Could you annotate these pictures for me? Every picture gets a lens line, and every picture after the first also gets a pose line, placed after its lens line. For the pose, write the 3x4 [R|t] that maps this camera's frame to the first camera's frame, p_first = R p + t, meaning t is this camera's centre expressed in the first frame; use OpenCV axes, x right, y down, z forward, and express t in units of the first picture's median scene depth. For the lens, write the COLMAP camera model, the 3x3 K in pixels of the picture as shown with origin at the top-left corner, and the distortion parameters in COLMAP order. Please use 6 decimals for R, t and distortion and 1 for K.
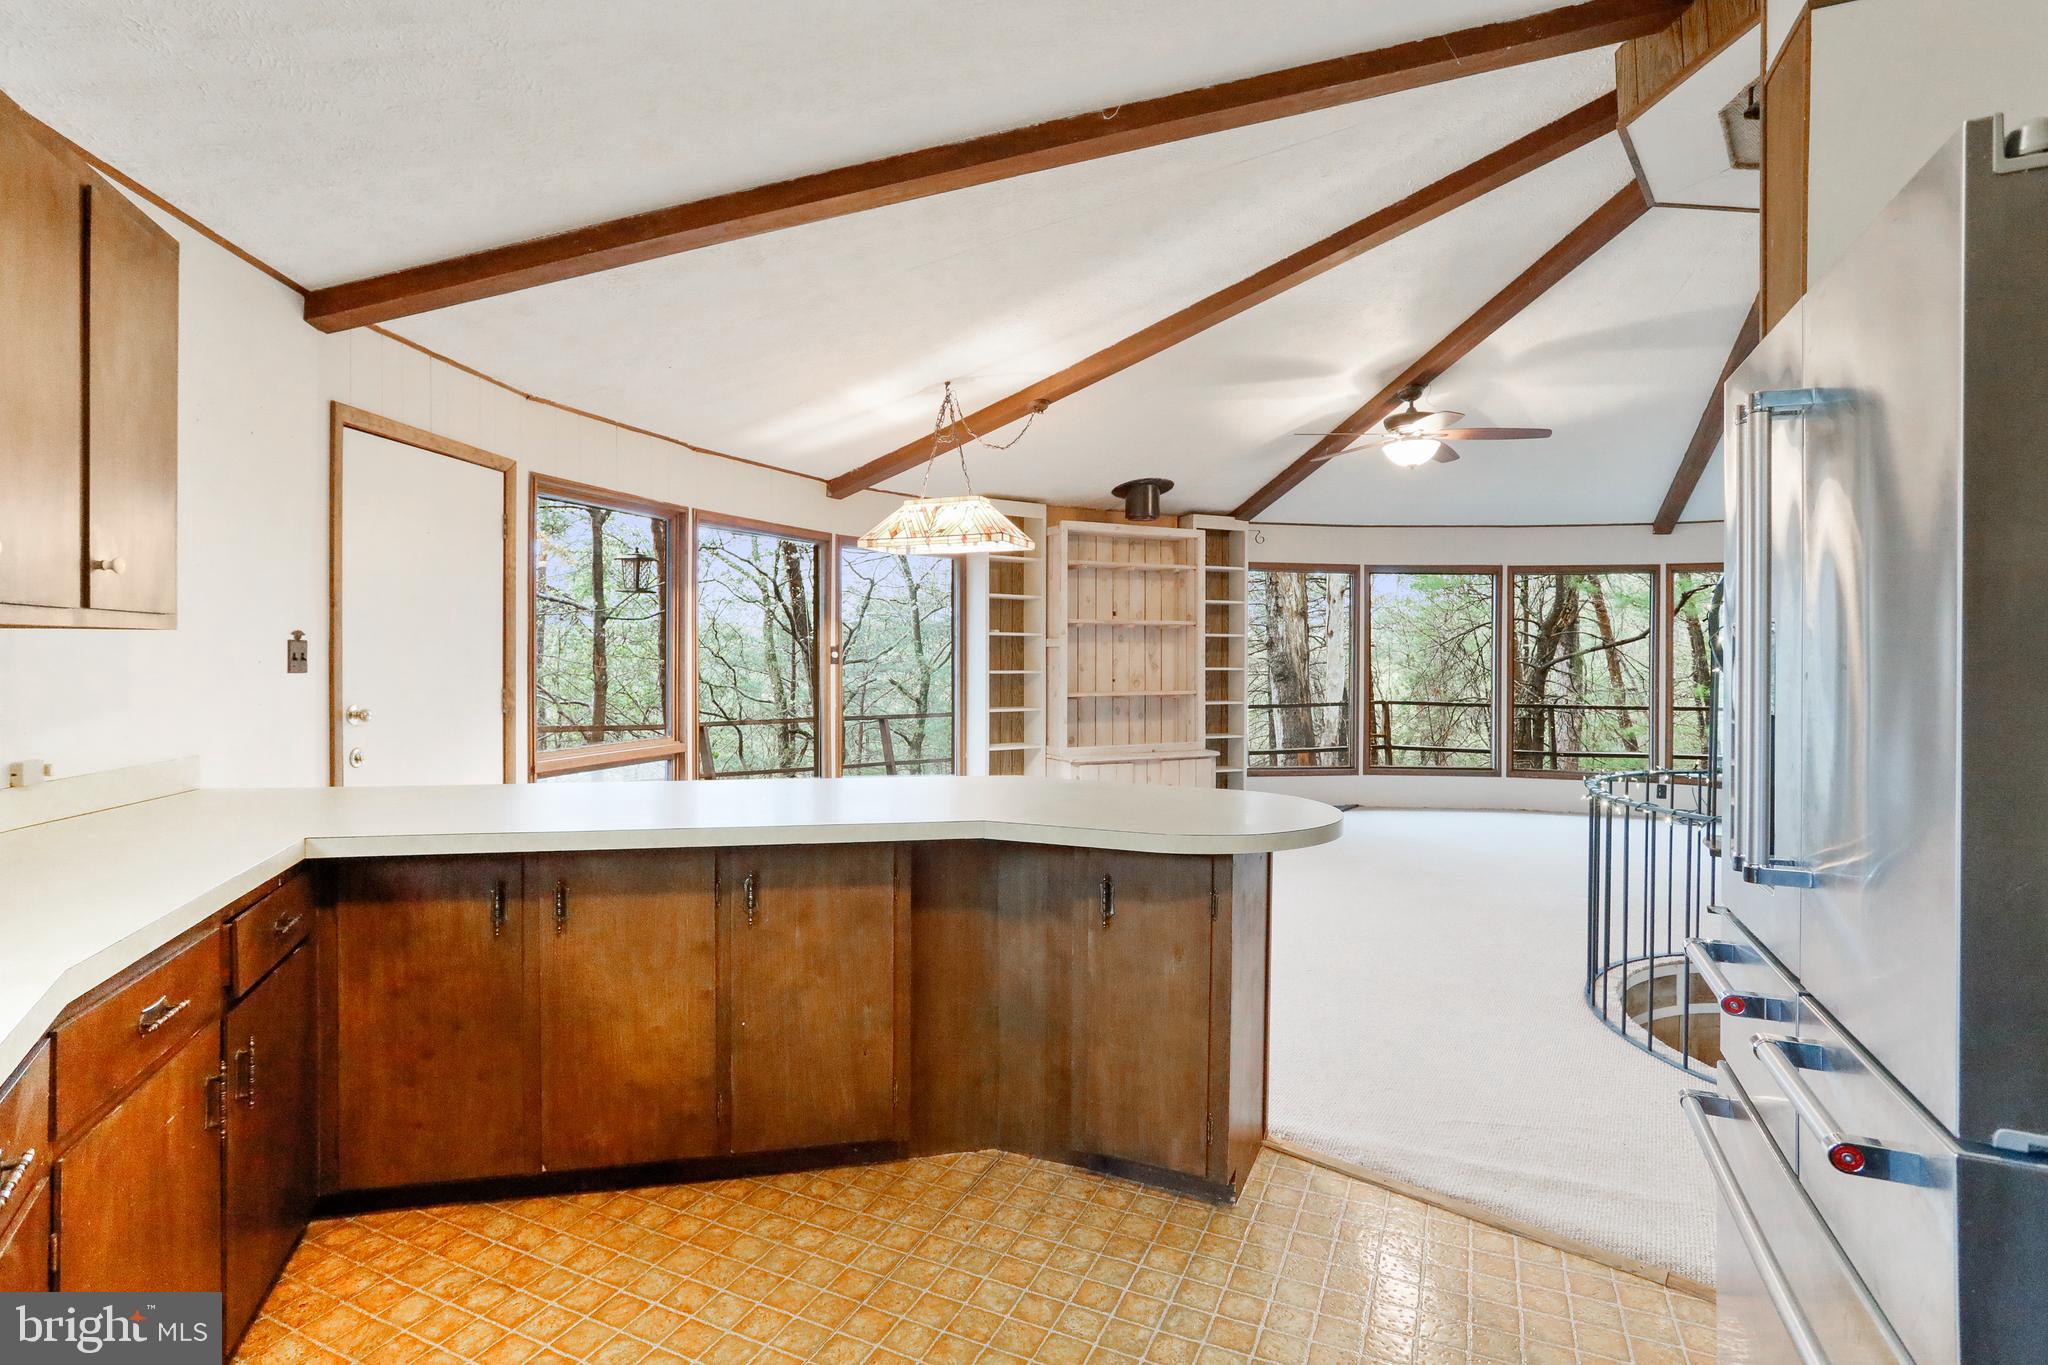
lens RADIAL K [[1038.4, 0, 1026.4], [0, 1038.4, 668.6], [0, 0, 1]] dist [-0.023752, -0.000224]
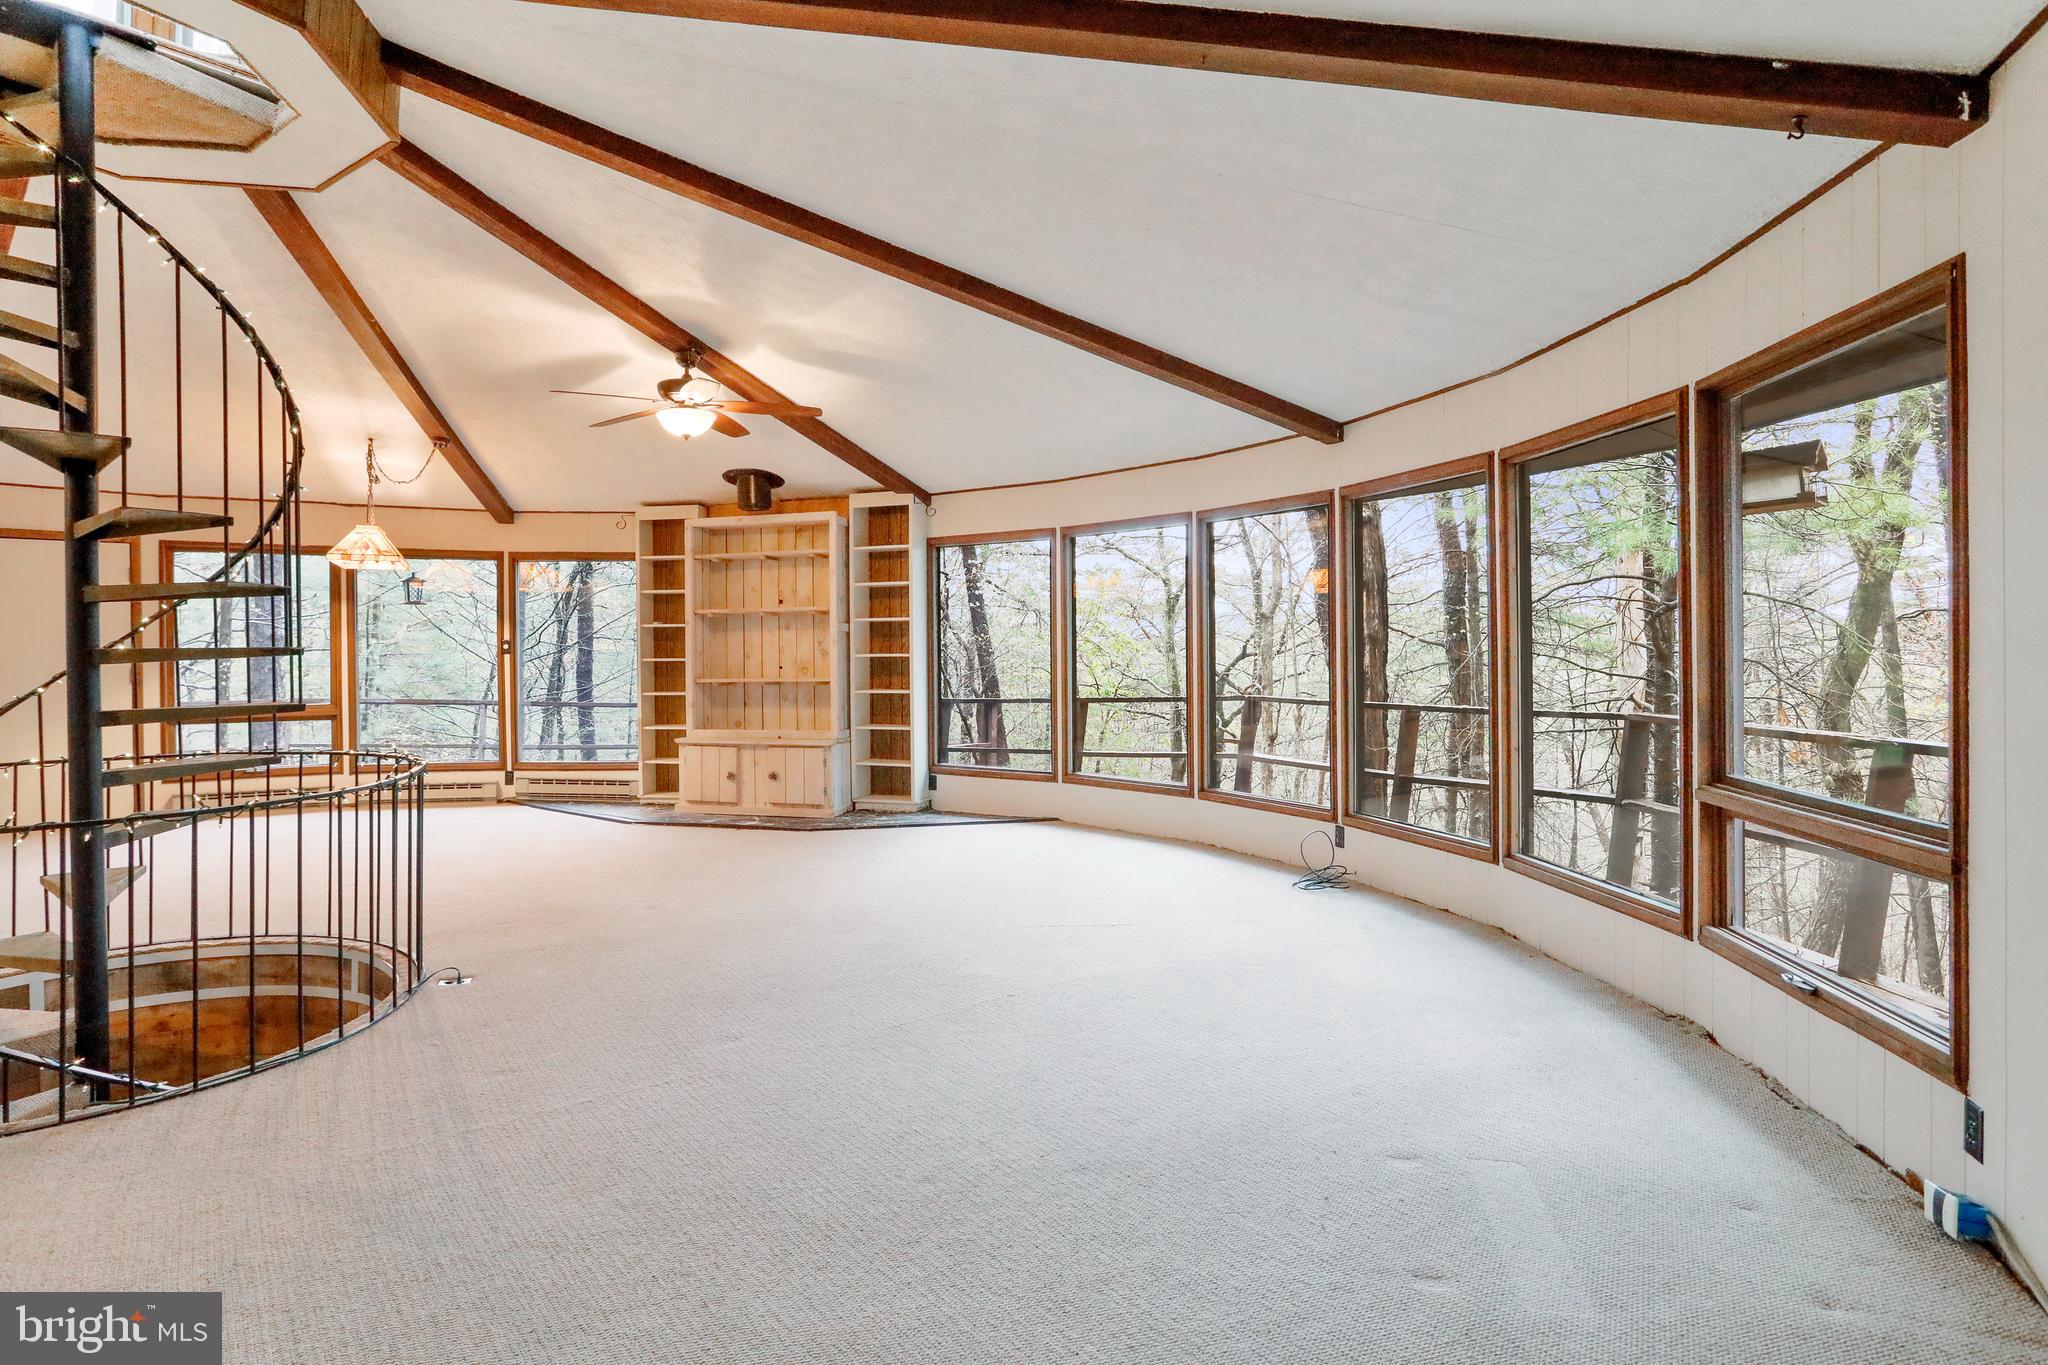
lens RADIAL K [[1103.5, 0, 1032.1], [0, 1103.5, 644.2], [0, 0, 1]] dist [-0.038841, 0.022684]
pose [[0.767684, -0.007073, -0.640790, 0.969536], [0.002976, 0.999968, -0.007473, -0.002504], [0.640822, 0.003830, 0.767680, 0.329374]]
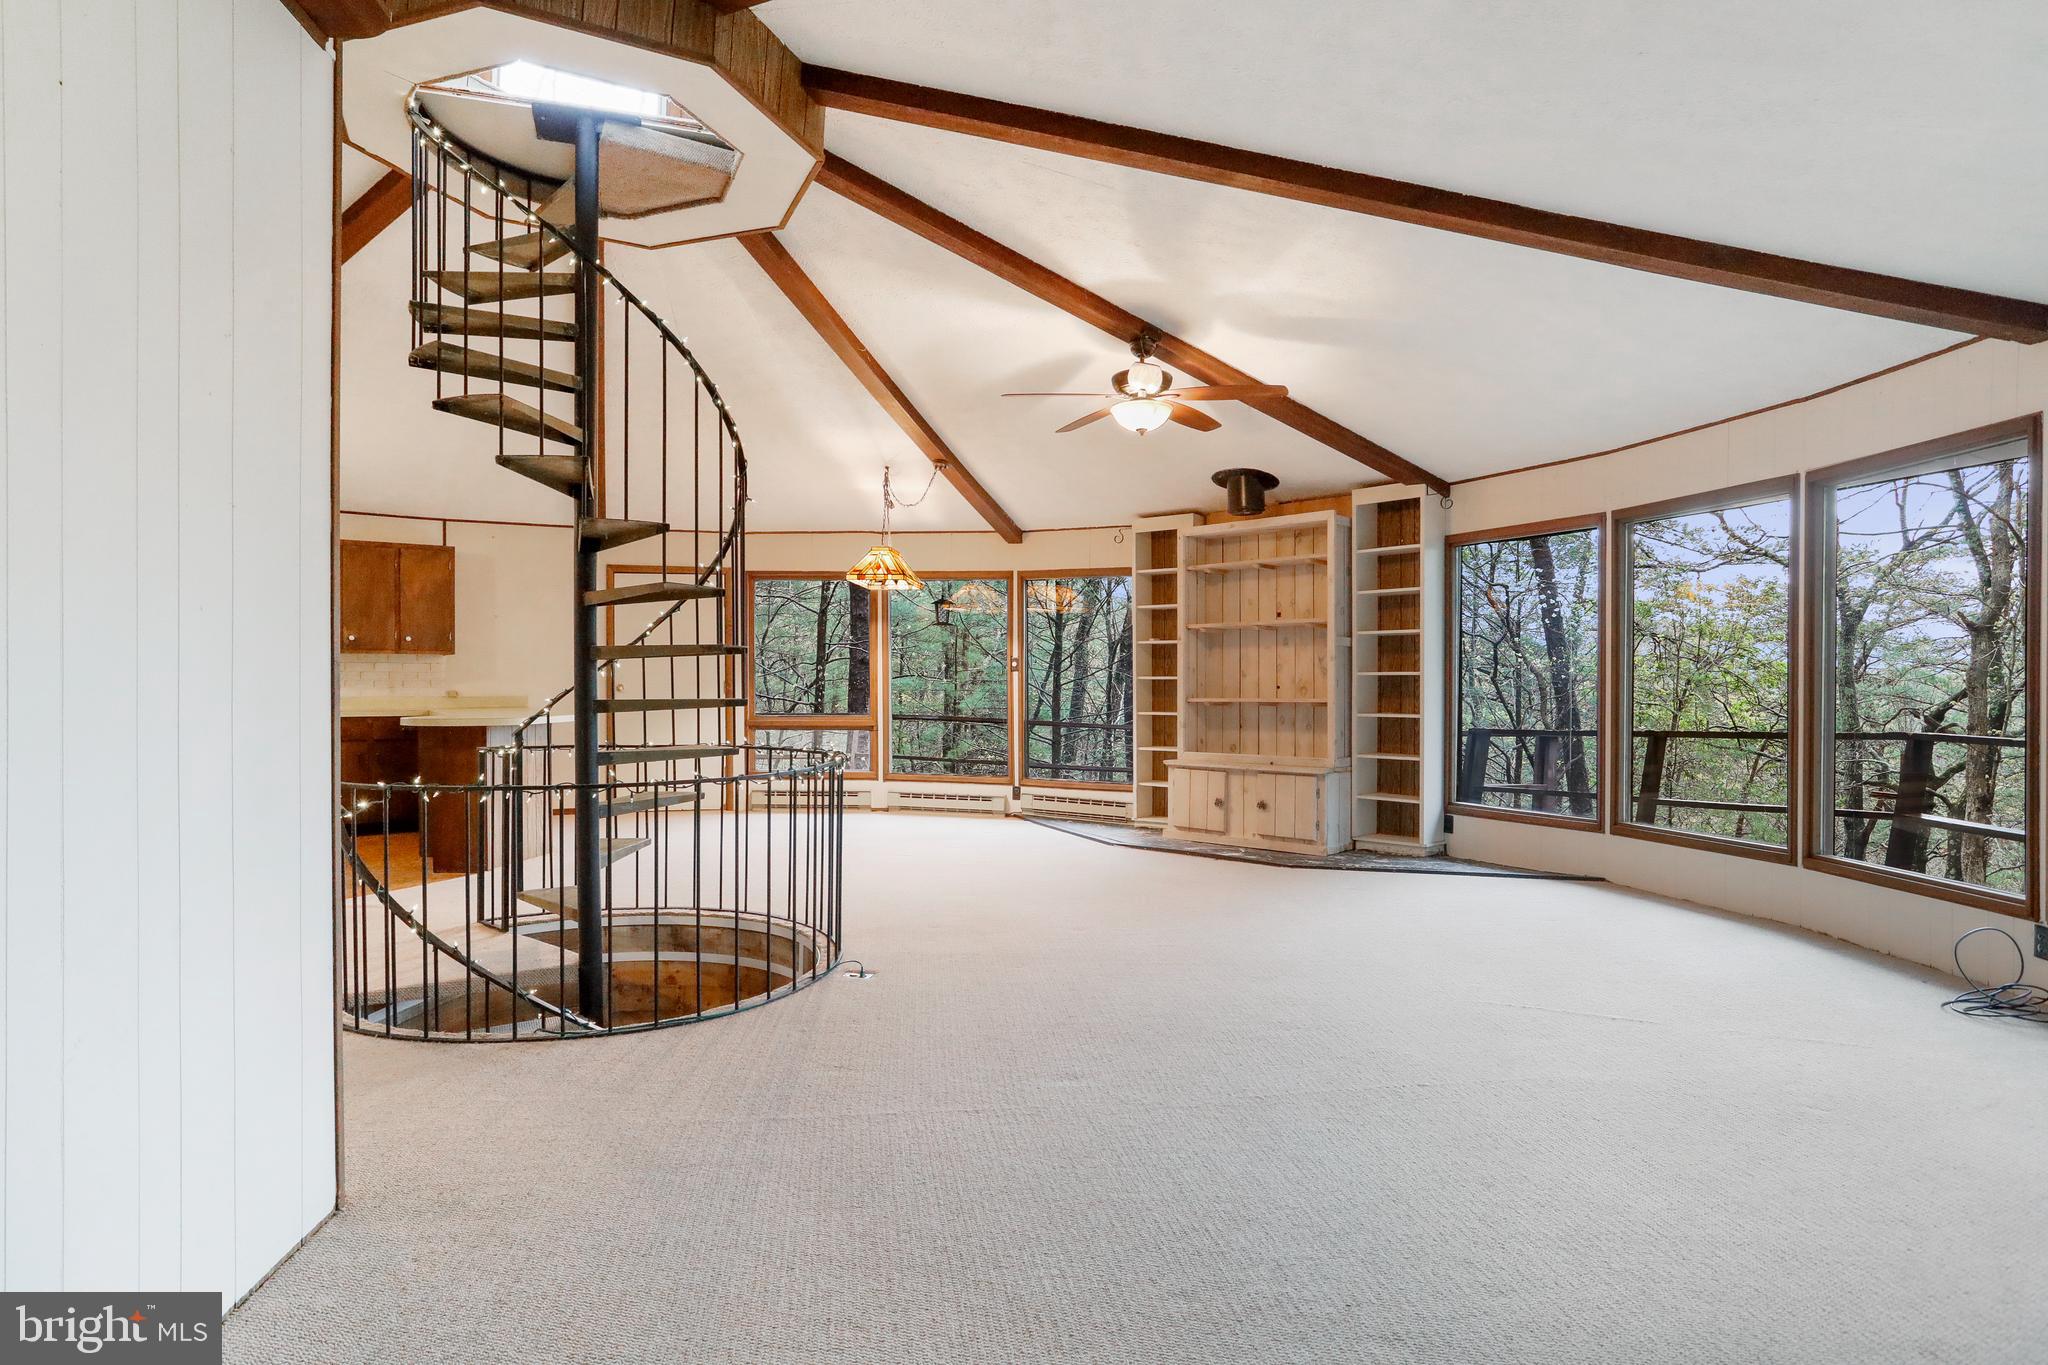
lens RADIAL K [[1152.0, 0, 1007.0], [0, 1152.0, 685.0], [0, 0, 1]] dist [-0.048492, 0.022370]
pose [[0.332109, 0.000981, -0.943240, 0.971415], [-0.008692, 0.999960, -0.002021, 0.013828], [0.943201, 0.008869, 0.332105, 0.434629]]
